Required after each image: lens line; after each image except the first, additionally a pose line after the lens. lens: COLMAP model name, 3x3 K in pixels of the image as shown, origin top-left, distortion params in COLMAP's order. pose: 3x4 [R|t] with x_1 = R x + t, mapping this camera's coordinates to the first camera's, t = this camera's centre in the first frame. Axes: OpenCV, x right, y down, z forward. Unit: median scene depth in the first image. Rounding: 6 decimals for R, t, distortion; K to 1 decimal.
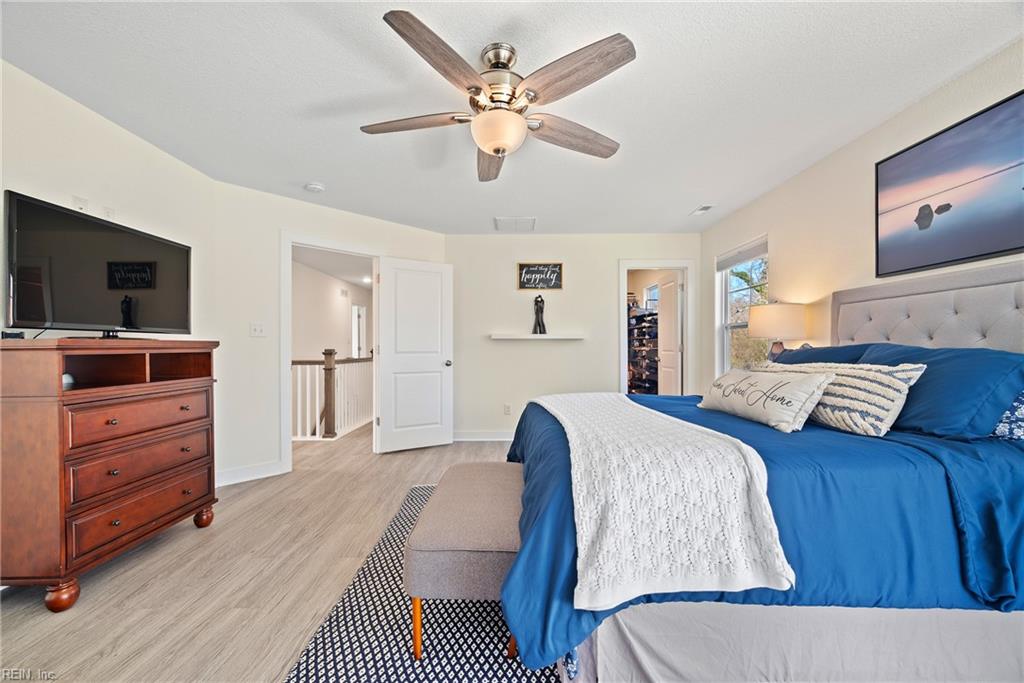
lens RADIAL K [[408.1, 0, 515.3], [0, 408.1, 344.5], [0, 0, 1]] dist [0.000682, -0.000292]
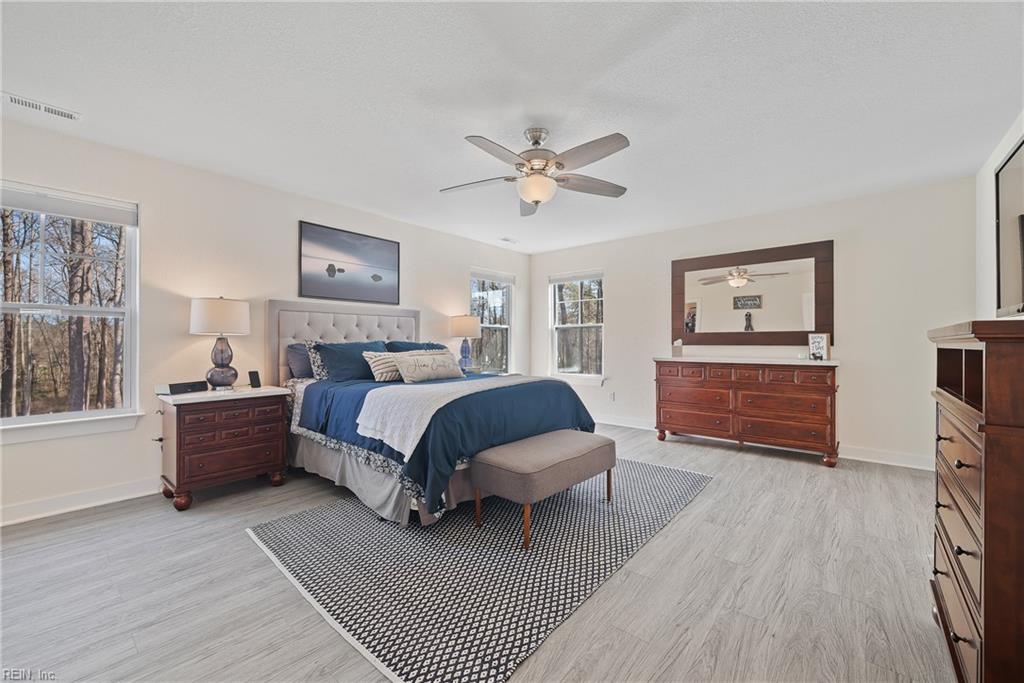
lens RADIAL K [[411.7, 0, 509.5], [0, 411.7, 346.4], [0, 0, 1]] dist [0.000793, -0.000083]
pose [[-0.751269, -0.001748, 0.659994, -0.674559], [0.000900, 0.999993, 0.003674, 0.012544], [-0.659995, 0.003354, -0.751262, 1.600035]]
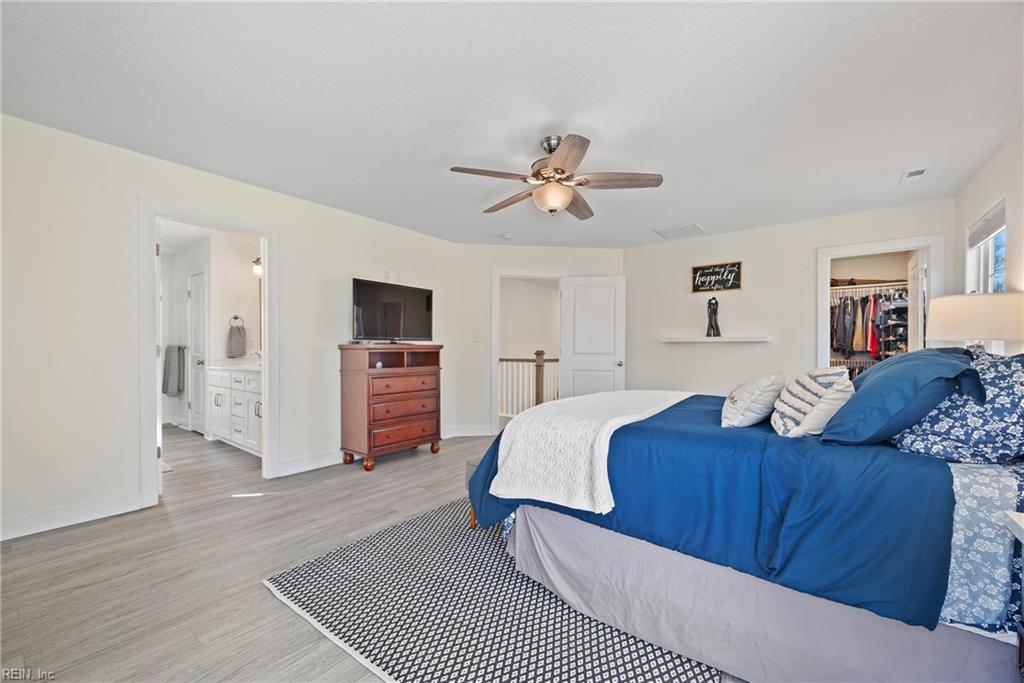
lens RADIAL K [[411.7, 0, 509.5], [0, 411.7, 346.4], [0, 0, 1]] dist [0.000793, -0.000083]
pose [[0.780571, 0.001426, -0.625065, 0.562079], [-0.001731, 0.999998, 0.000120, -0.003249], [0.625065, 0.000988, 0.780572, -0.156049]]
